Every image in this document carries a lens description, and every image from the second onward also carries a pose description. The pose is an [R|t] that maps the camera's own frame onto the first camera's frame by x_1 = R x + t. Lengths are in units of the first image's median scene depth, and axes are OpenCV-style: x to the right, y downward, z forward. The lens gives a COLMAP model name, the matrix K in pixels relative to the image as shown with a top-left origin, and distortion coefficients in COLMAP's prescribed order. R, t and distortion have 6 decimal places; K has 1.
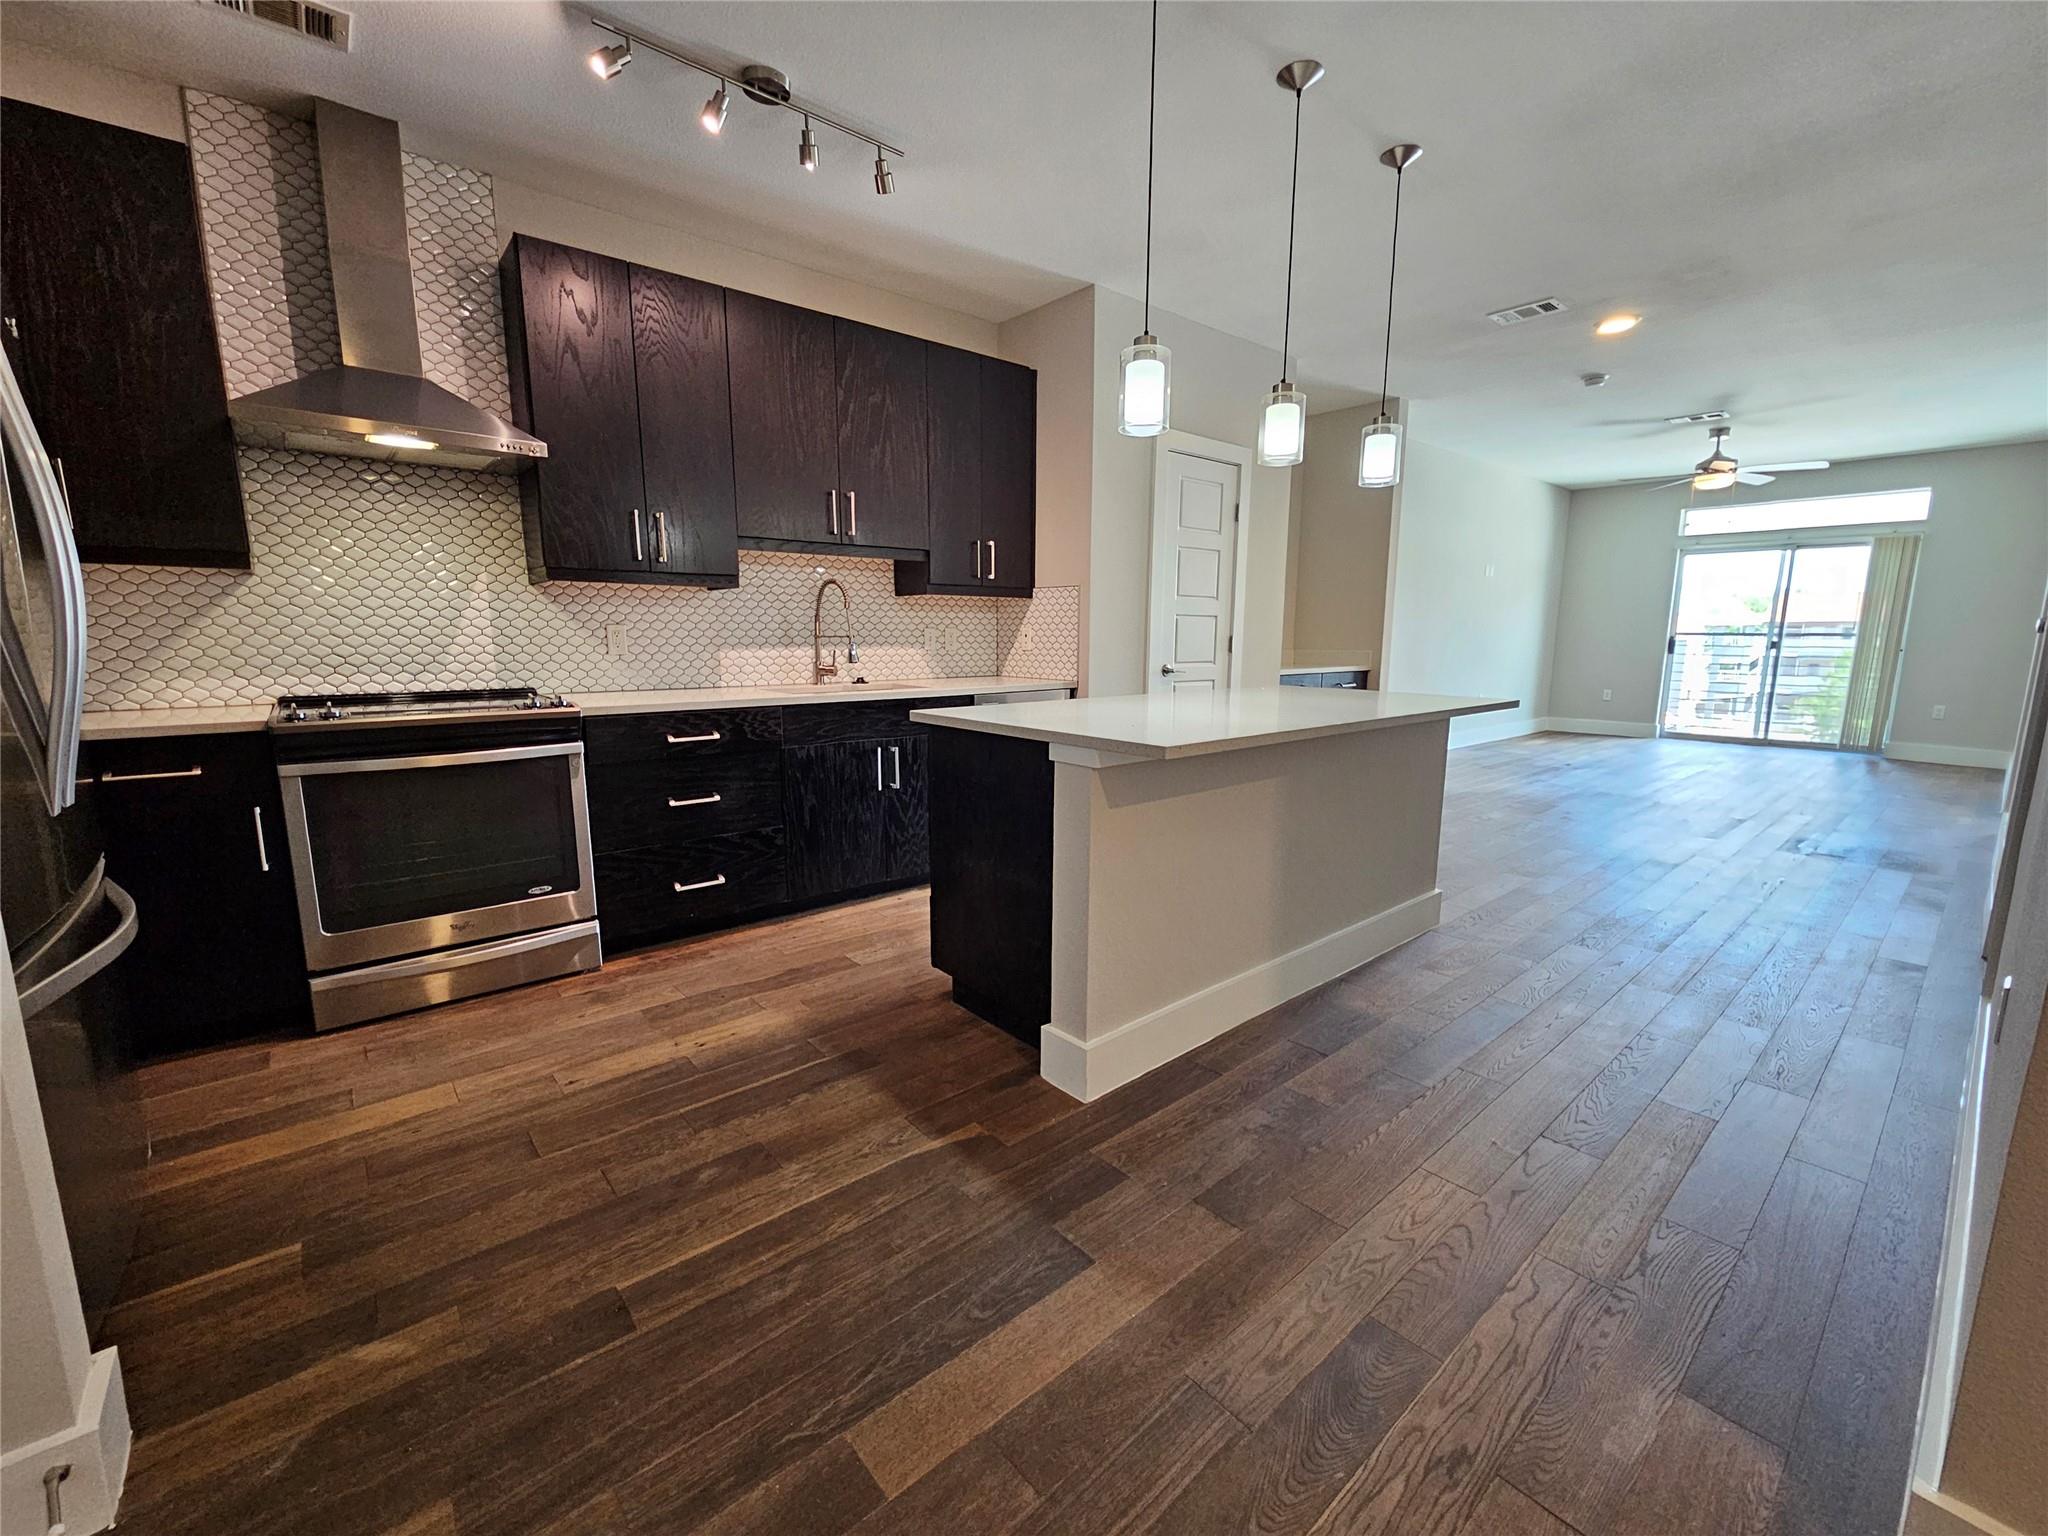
lens RADIAL K [[841.0, 0, 1025.2], [0, 841.0, 775.9], [0, 0, 1]] dist [-0.001904, 0.001490]
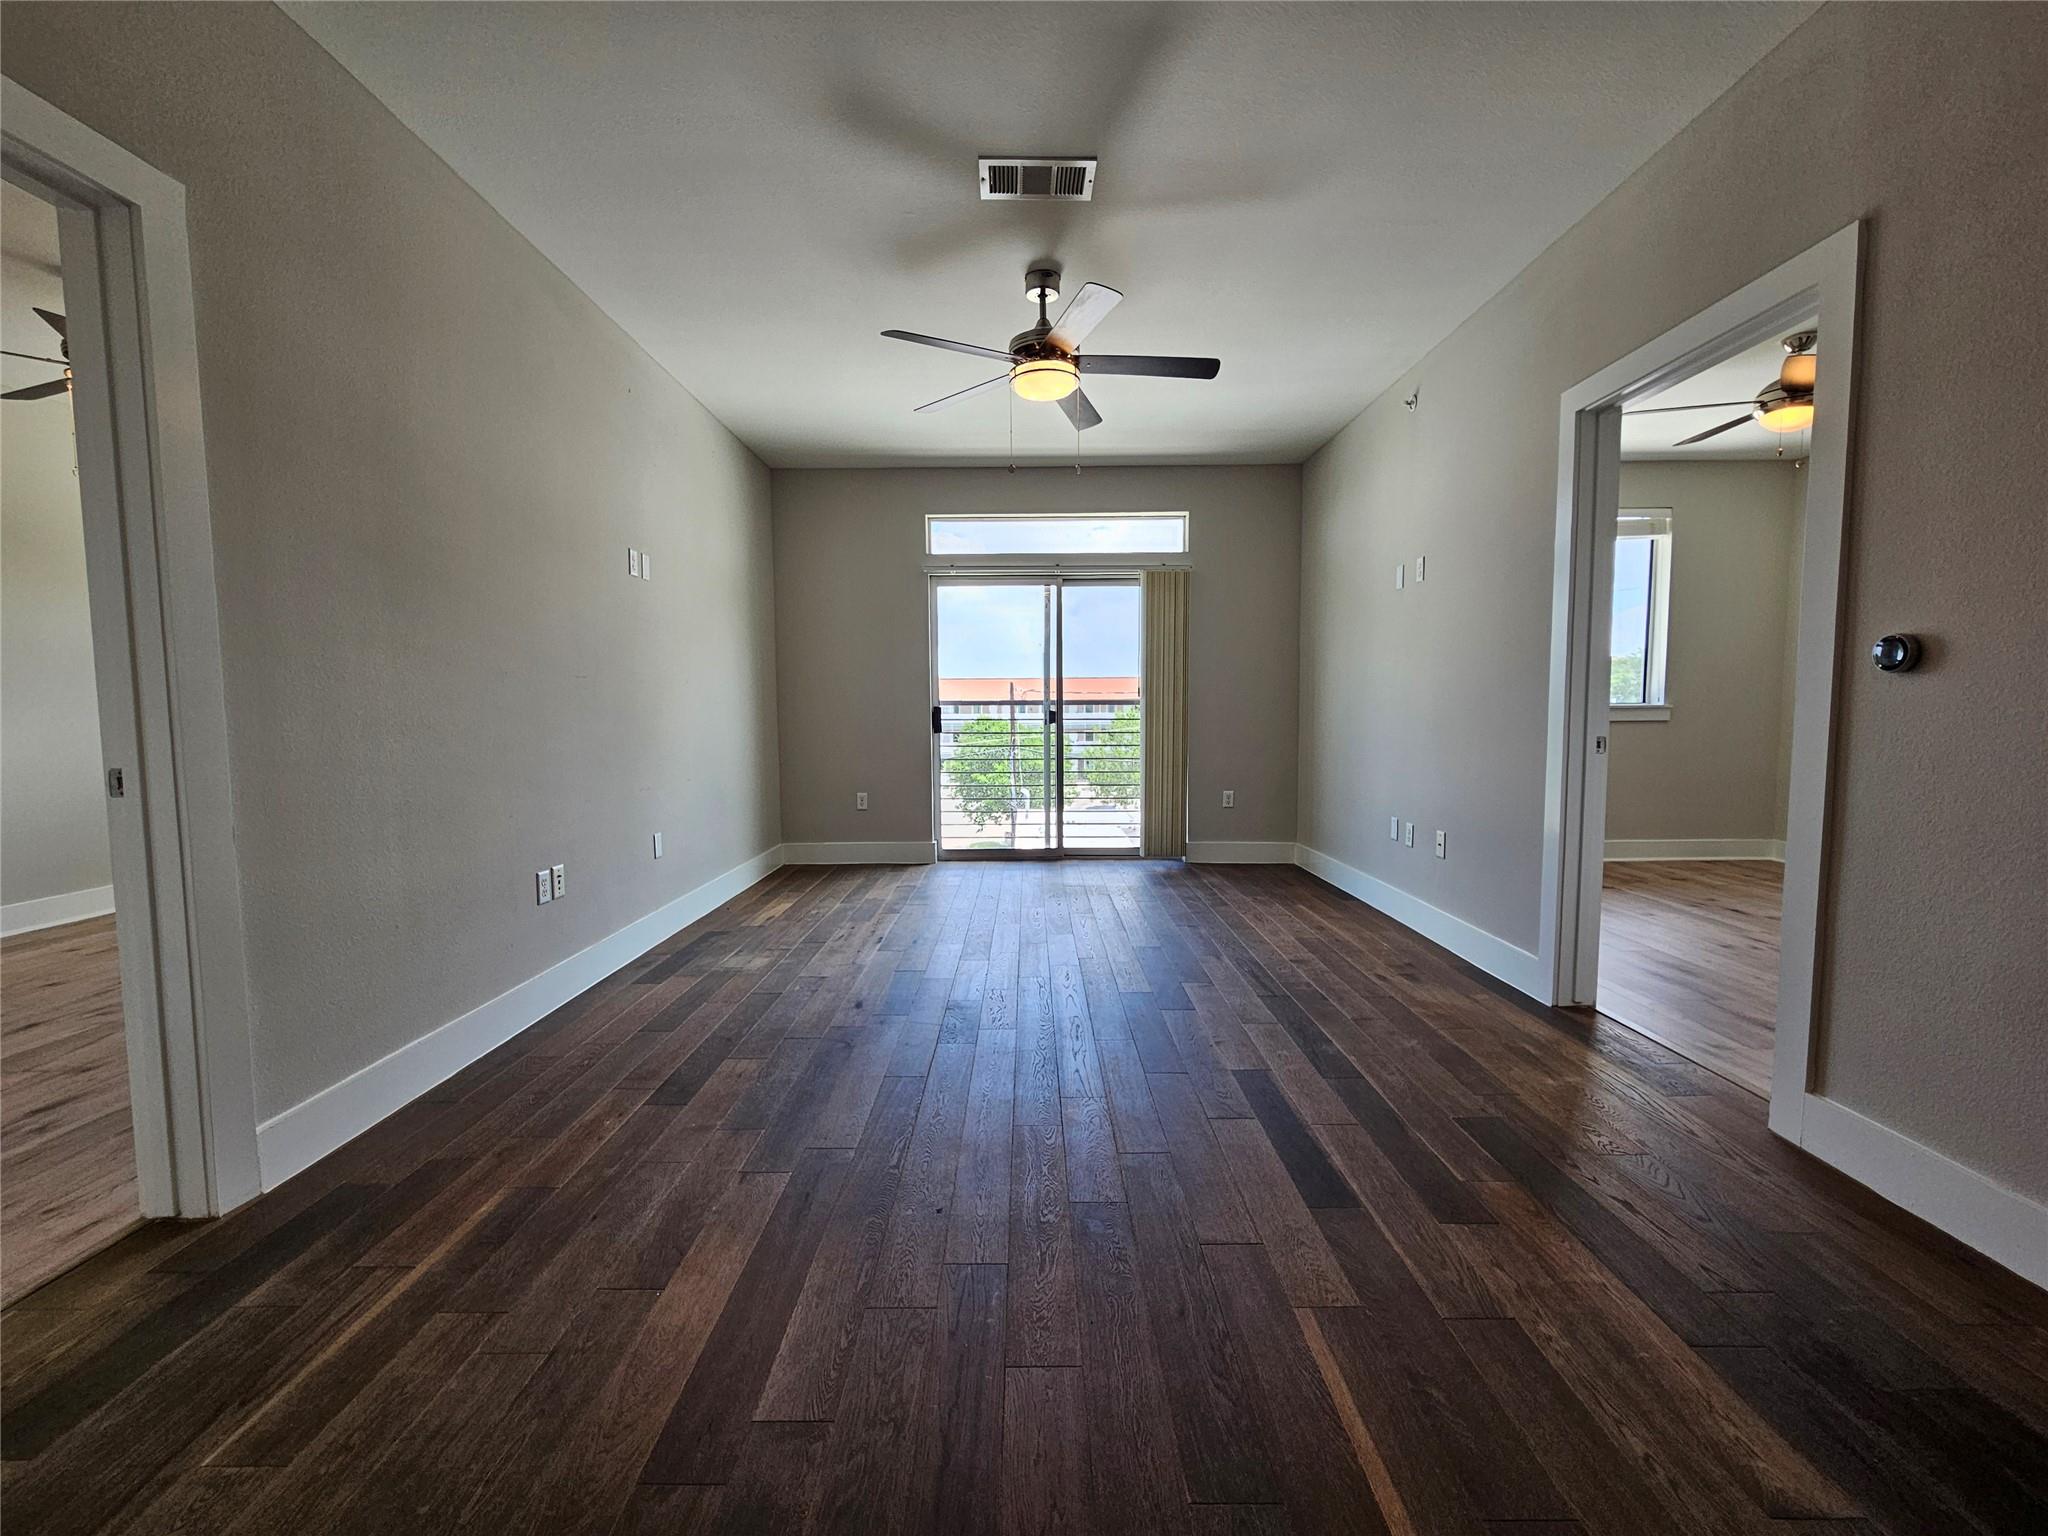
lens RADIAL K [[841.0, 0, 1019.1], [0, 841.0, 772.6], [0, 0, 1]] dist [-0.001904, 0.001490]
pose [[0.654397, -0.063399, 0.753489, 0.621384], [0.136598, 0.989996, -0.035334, -0.164092], [-0.743711, 0.126047, 0.656511, 1.040770]]
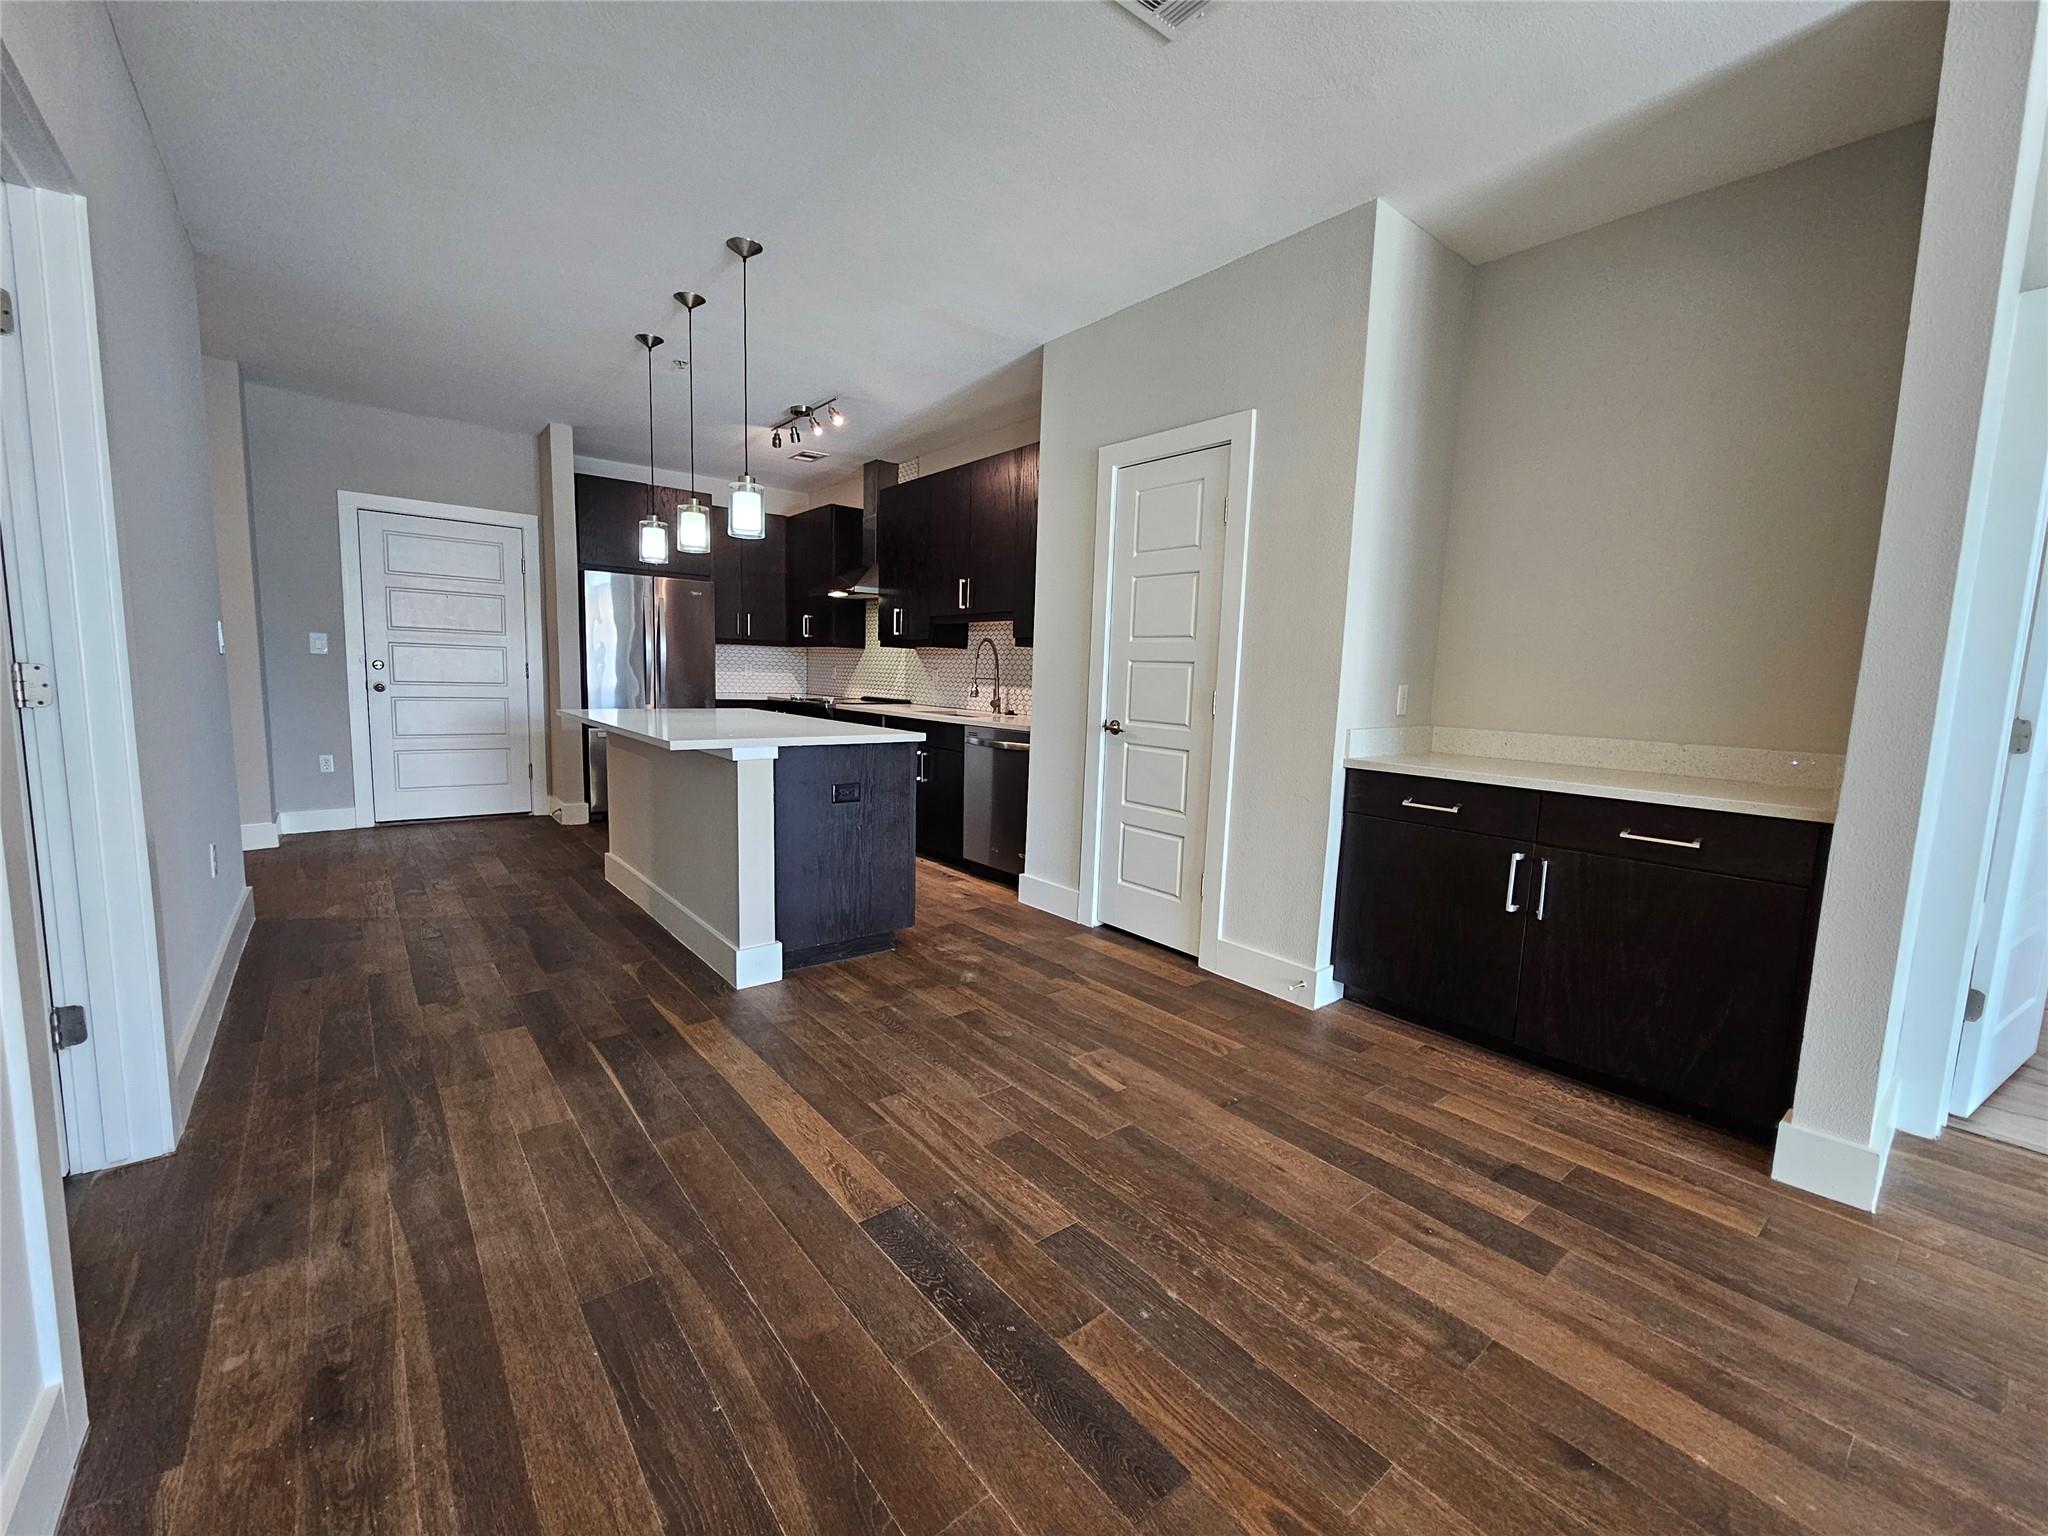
lens RADIAL K [[841.0, 0, 1025.0], [0, 841.0, 775.3], [0, 0, 1]] dist [-0.001904, 0.001490]
pose [[-0.026224, 0.120173, -0.992407, 0.990661], [-0.200372, 0.971969, 0.122993, -0.162523], [0.979369, 0.202076, -0.001410, 0.916890]]
